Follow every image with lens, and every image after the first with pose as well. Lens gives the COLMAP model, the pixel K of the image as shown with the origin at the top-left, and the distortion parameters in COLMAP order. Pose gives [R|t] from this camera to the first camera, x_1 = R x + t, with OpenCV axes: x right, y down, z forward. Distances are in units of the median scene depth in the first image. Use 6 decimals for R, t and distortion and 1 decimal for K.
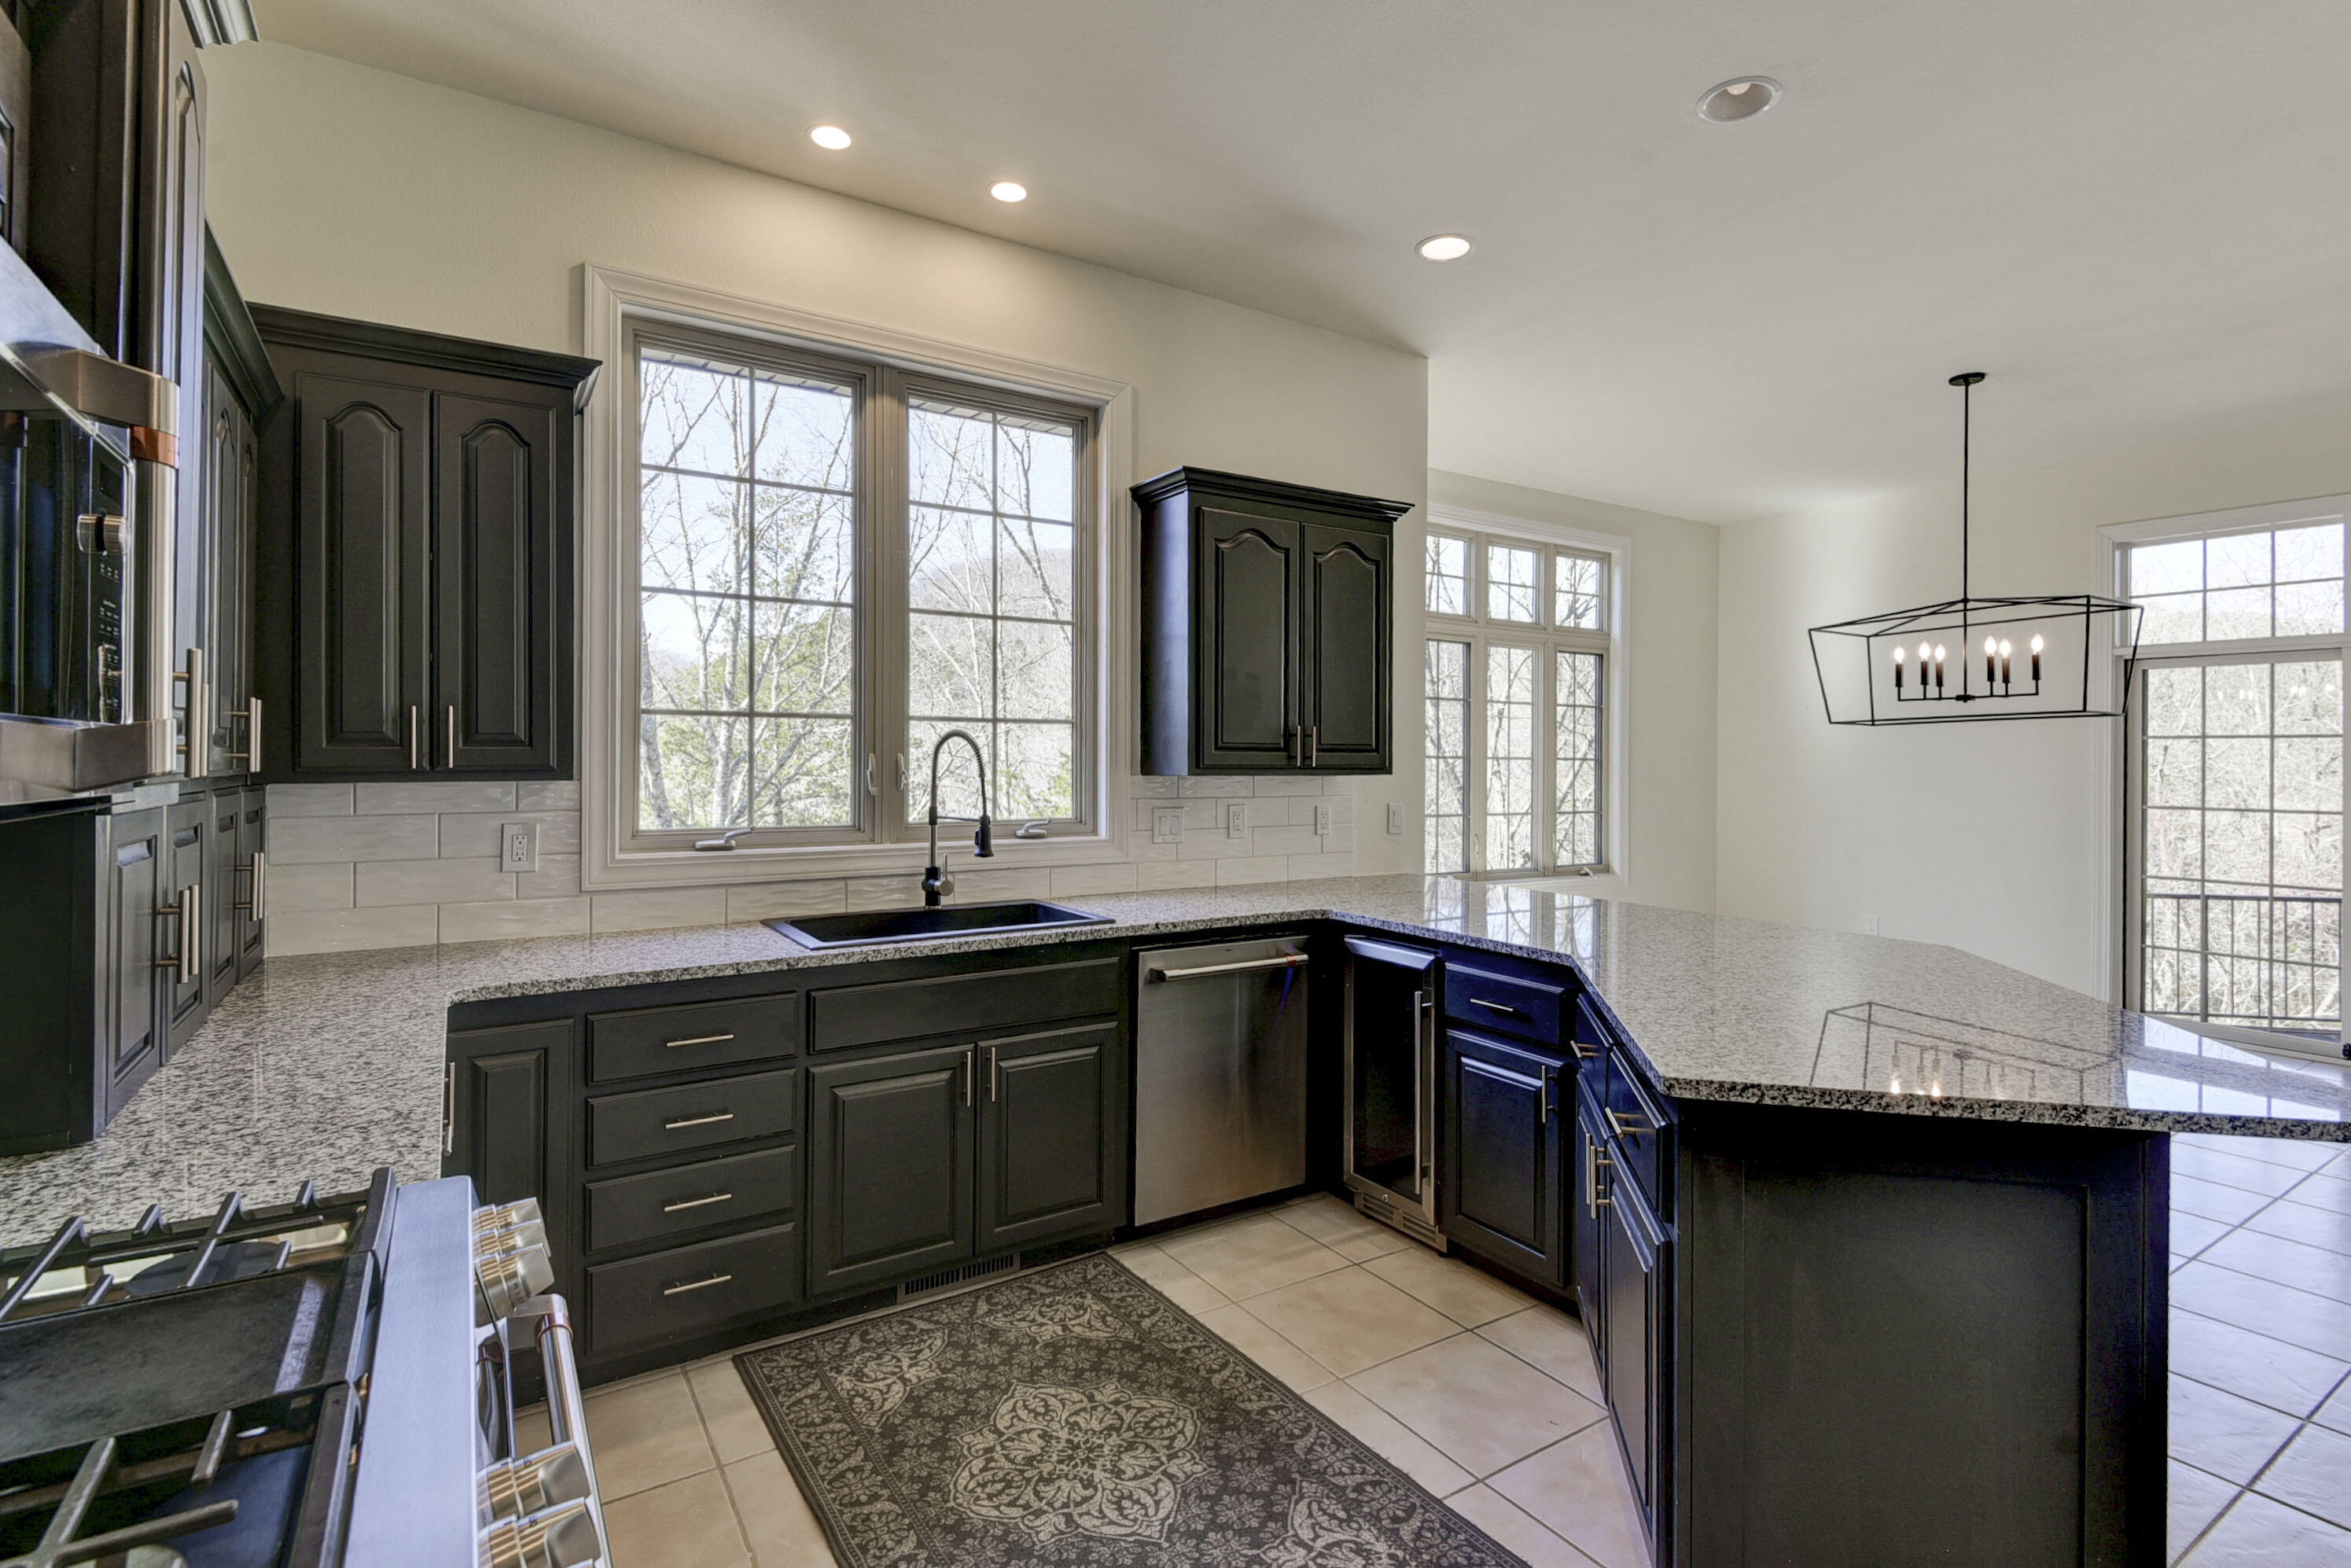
lens RADIAL K [[1128.2, 0, 1215.0], [0, 1128.2, 765.8], [0, 0, 1]] dist [0.000062, -0.002056]
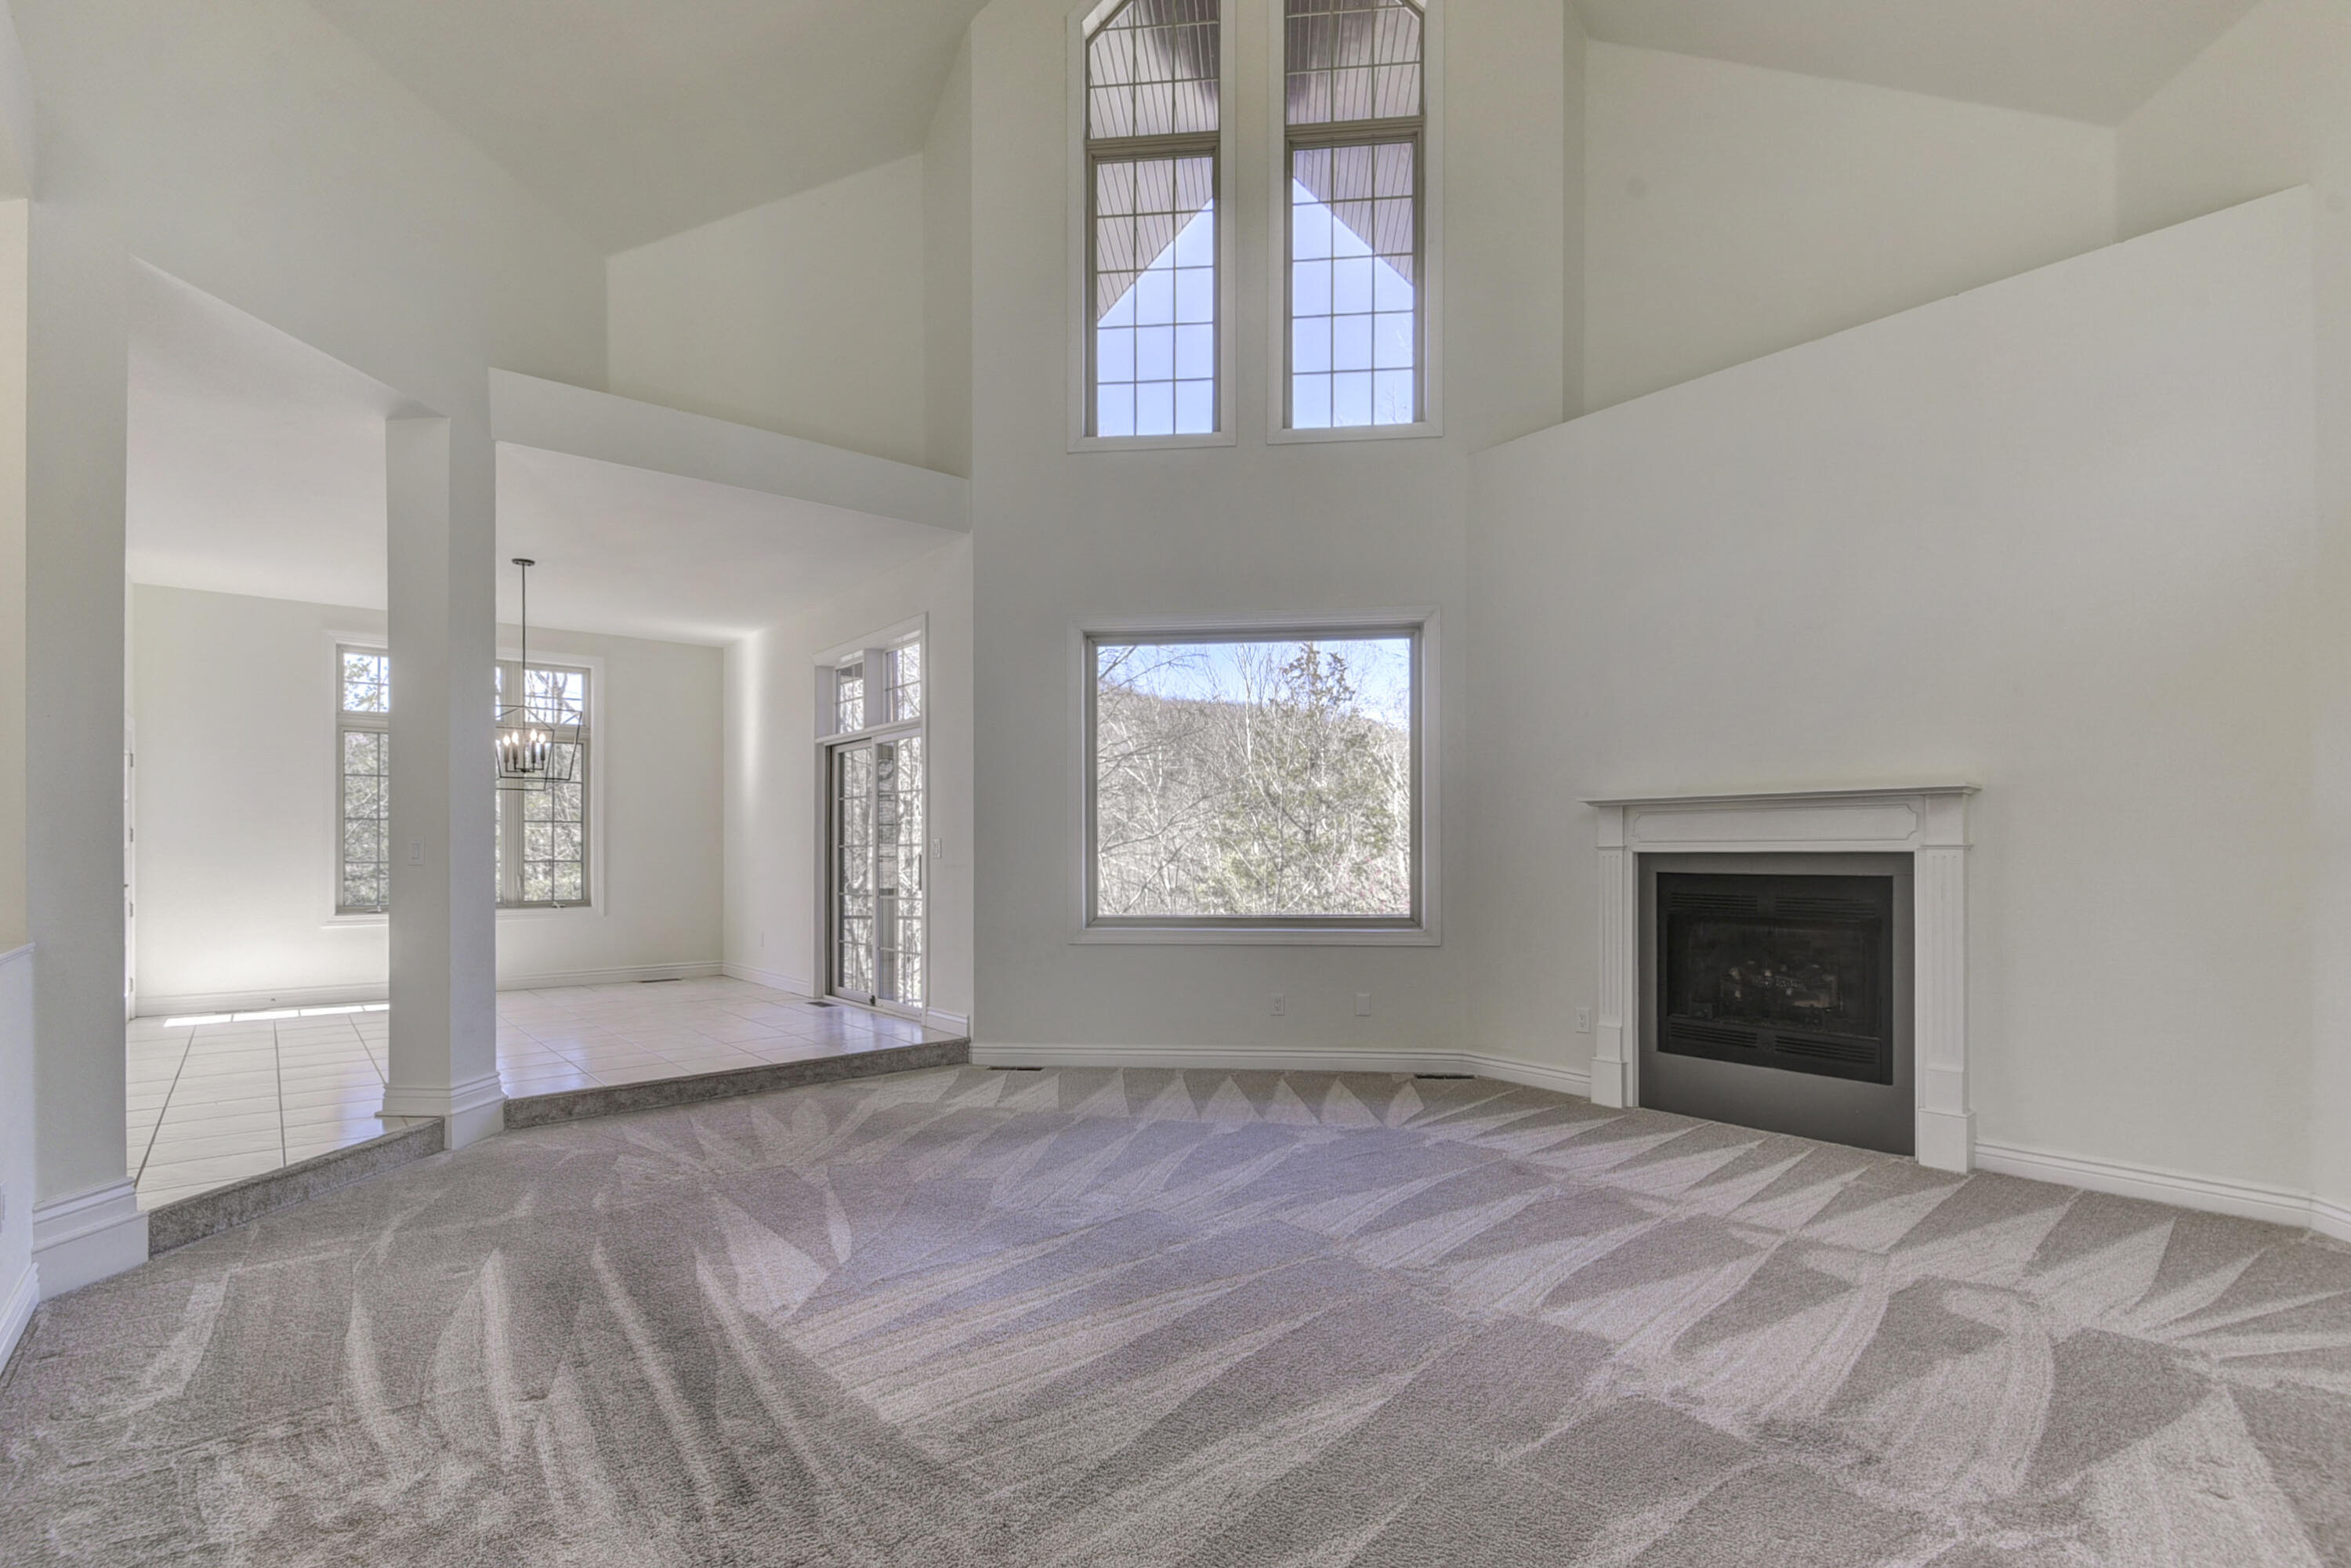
lens RADIAL K [[1092.5, 0, 1148.1], [0, 1092.5, 872.6], [0, 0, 1]] dist [0.004213, -0.004090]
pose [[0.995355, -0.008749, 0.095871, 0.960798], [0.006945, 0.999793, 0.019127, 0.038328], [-0.096018, -0.018372, 0.995210, -0.397823]]
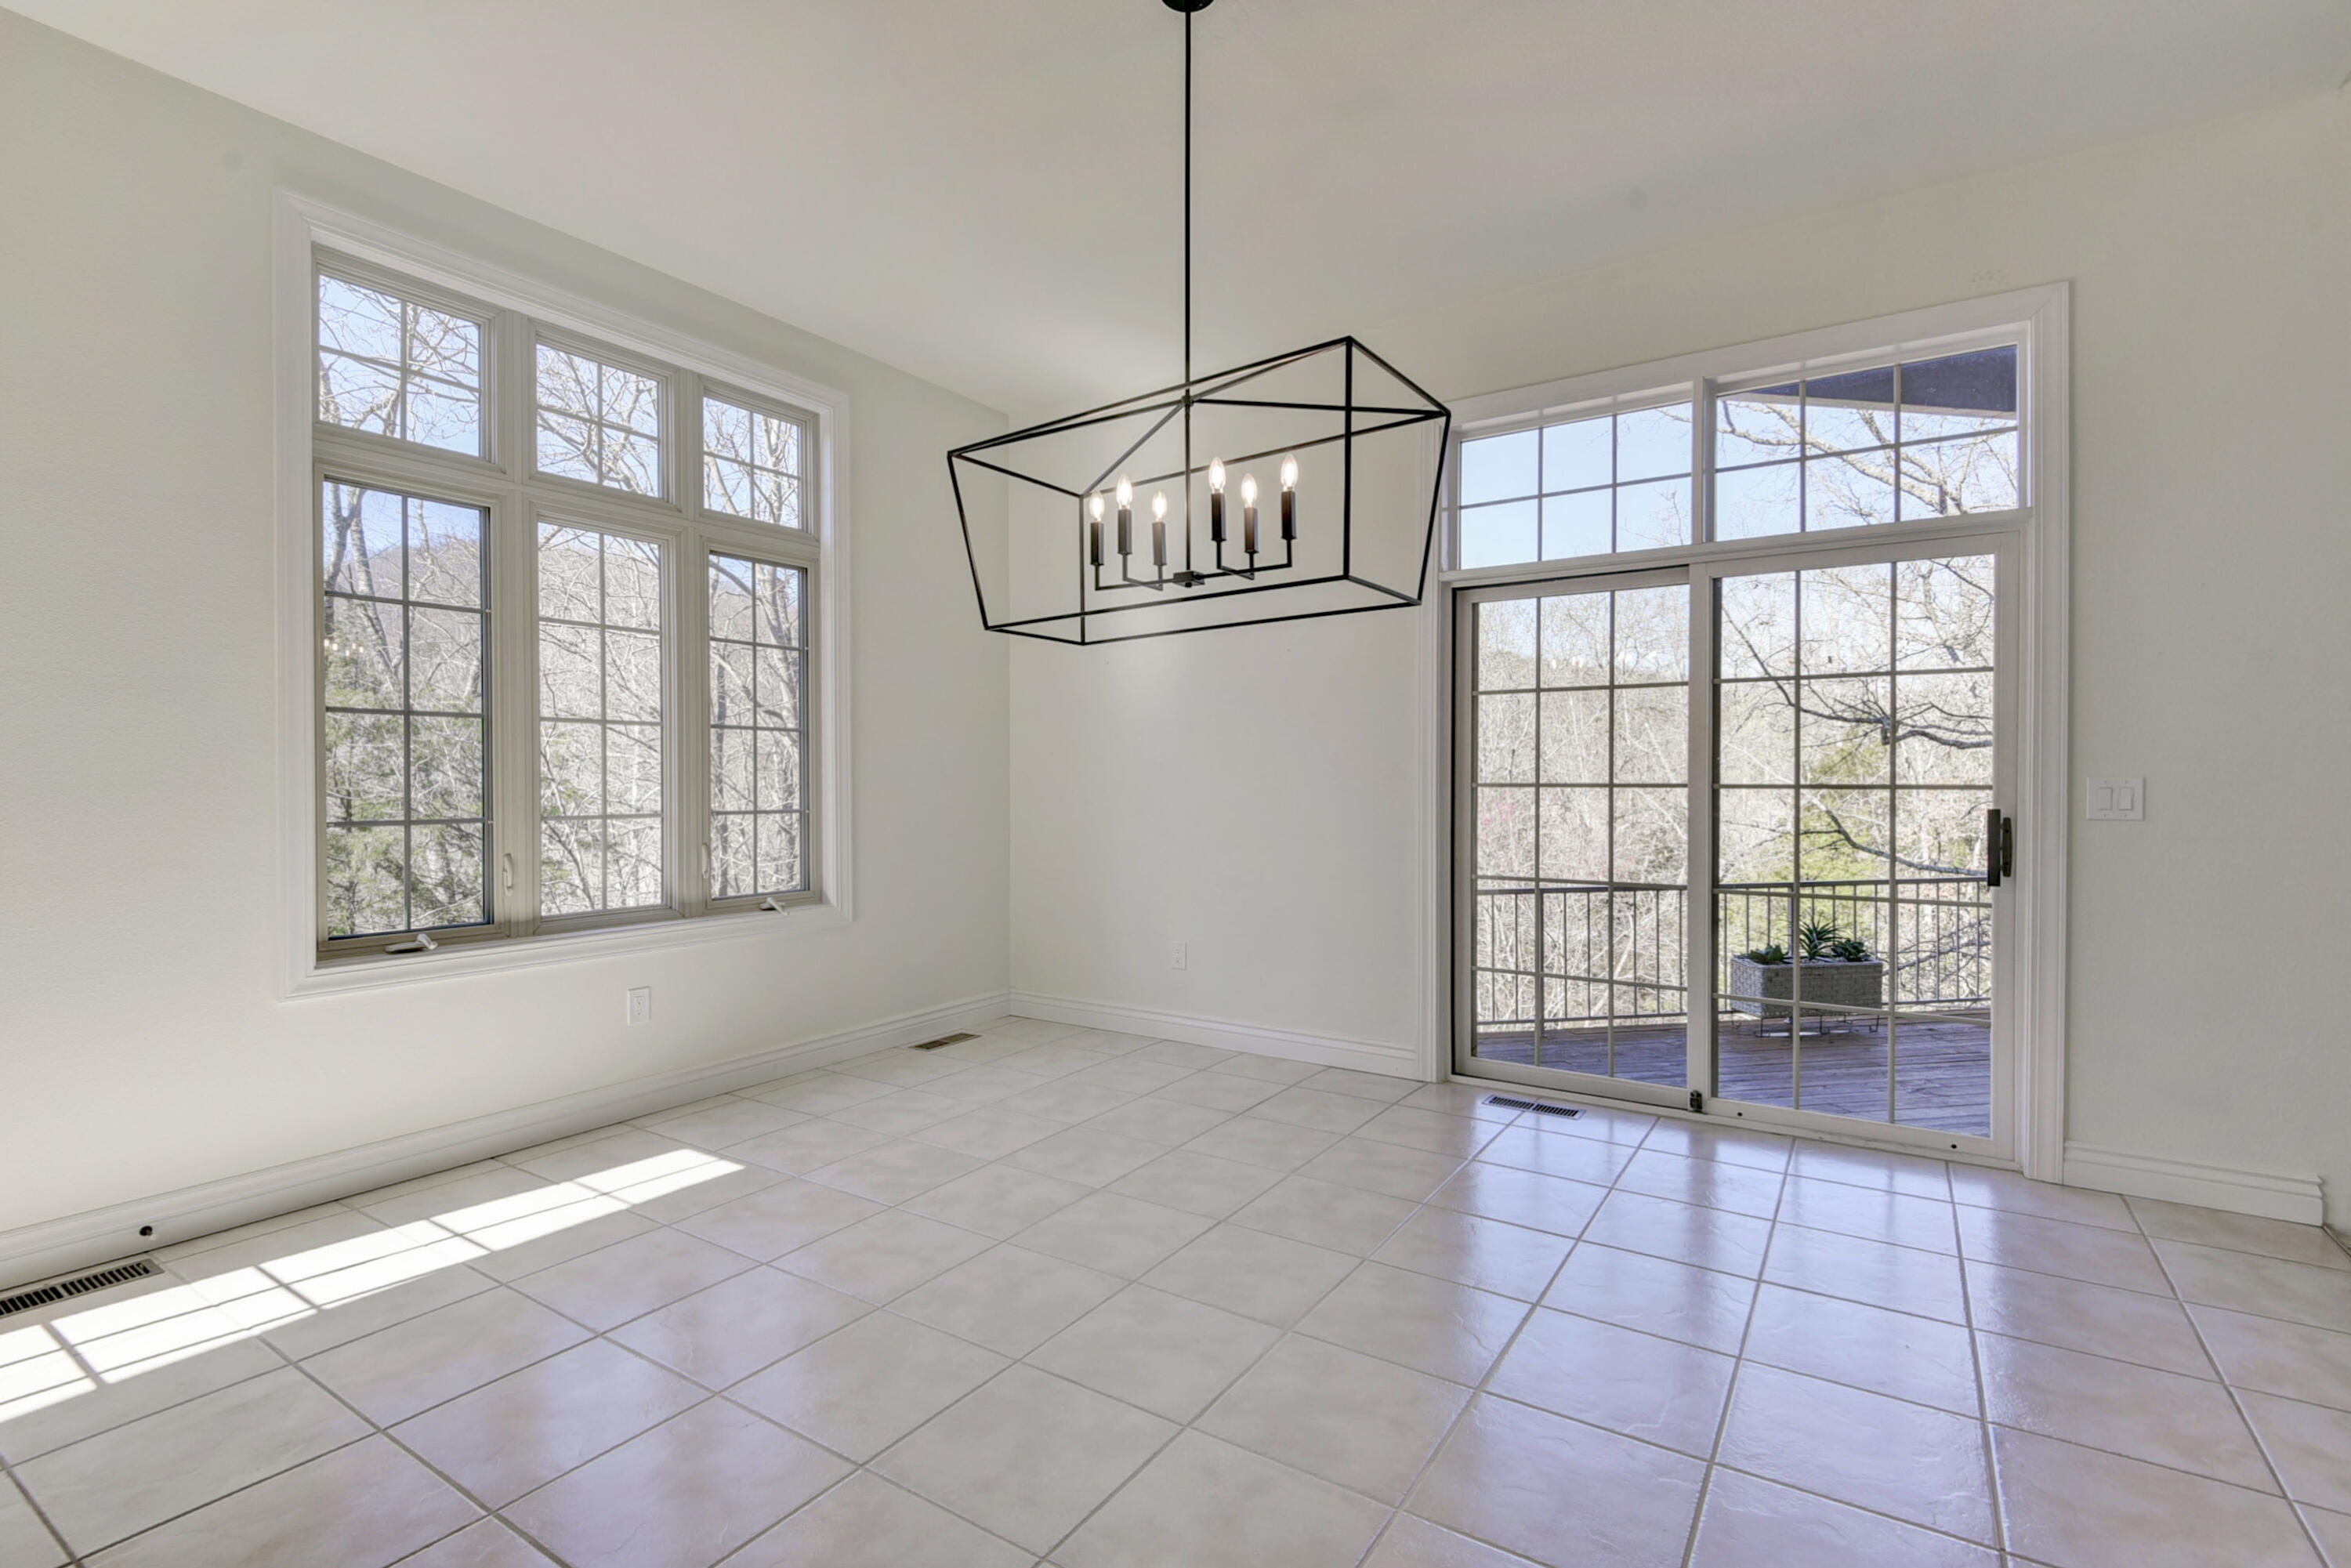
lens RADIAL K [[1092.5, 0, 1165.4], [0, 1092.5, 794.5], [0, 0, 1]] dist [0.004213, -0.004090]
pose [[0.924203, -0.013171, 0.381675, 0.315966], [0.005868, 0.999777, 0.020290, 0.022363], [-0.381857, -0.016512, 0.924074, 0.360620]]
